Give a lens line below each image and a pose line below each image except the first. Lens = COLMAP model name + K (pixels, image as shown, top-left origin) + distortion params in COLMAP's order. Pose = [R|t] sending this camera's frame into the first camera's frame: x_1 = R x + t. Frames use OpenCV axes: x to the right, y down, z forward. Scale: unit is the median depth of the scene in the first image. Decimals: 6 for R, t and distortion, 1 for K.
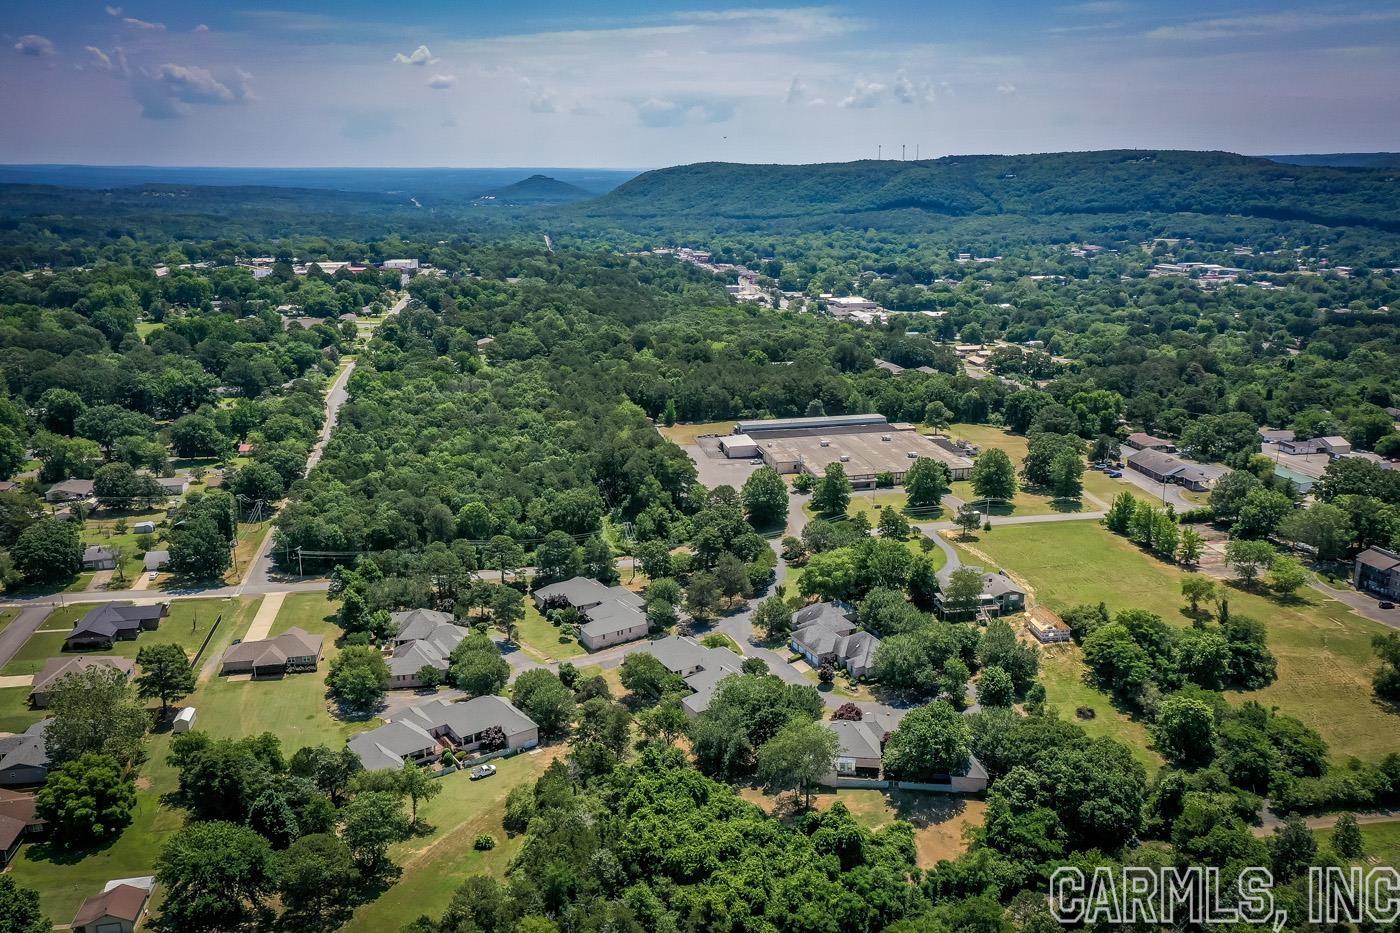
lens RADIAL K [[1119.2, 0, 708.2], [0, 1119.2, 465.4], [0, 0, 1]] dist [0.023323, 0.000505]
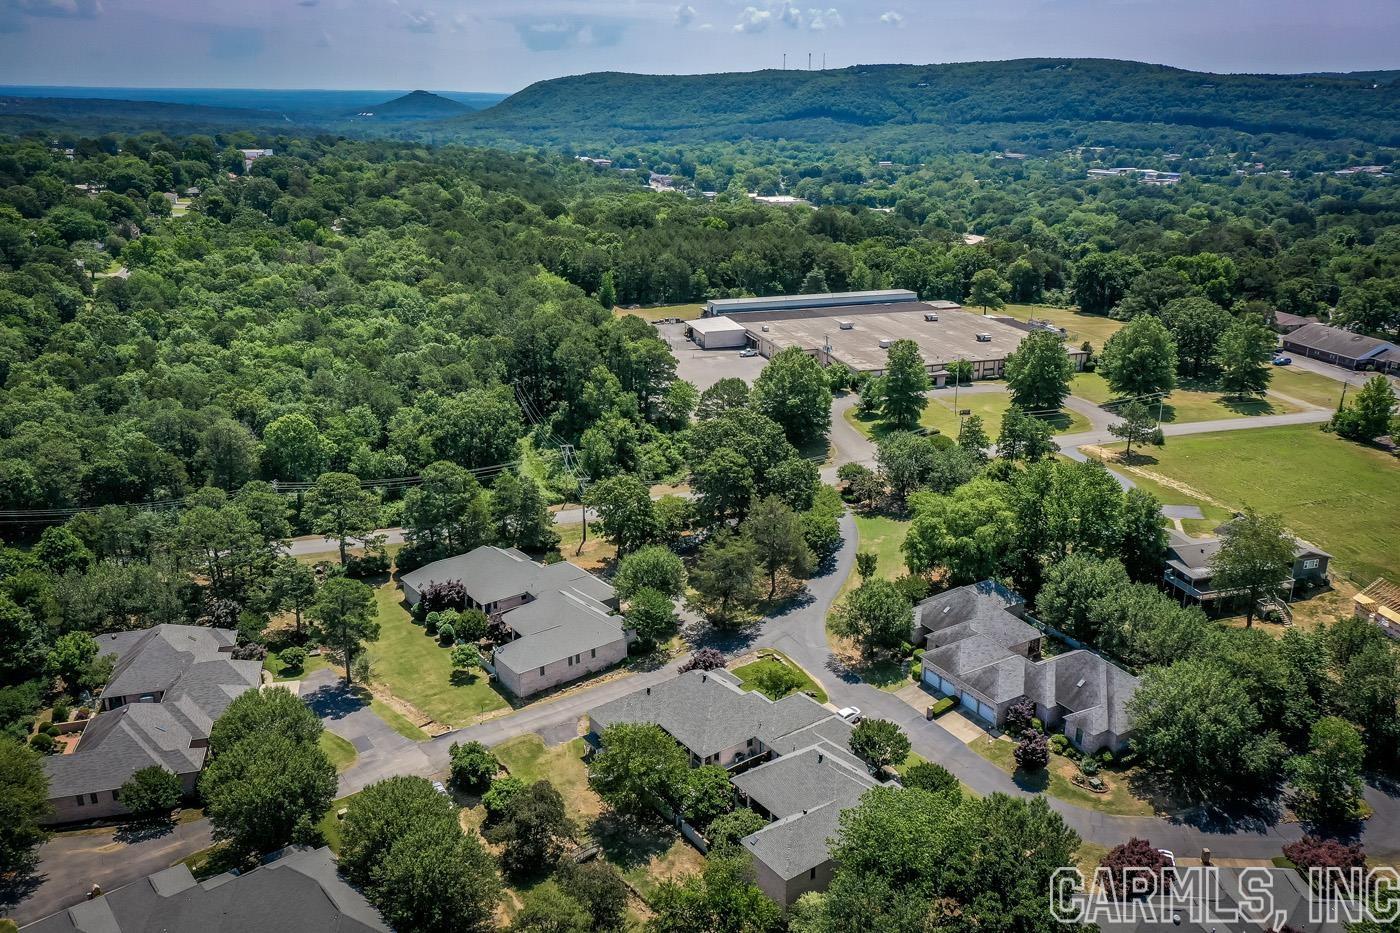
lens RADIAL K [[1119.2, 0, 708.2], [0, 1119.2, 465.4], [0, 0, 1]] dist [0.023323, 0.000505]
pose [[0.995653, -0.023233, 0.090197, -0.049405], [0.017721, 0.997954, 0.061438, 0.025902], [-0.091440, -0.059573, 0.994027, 0.398223]]
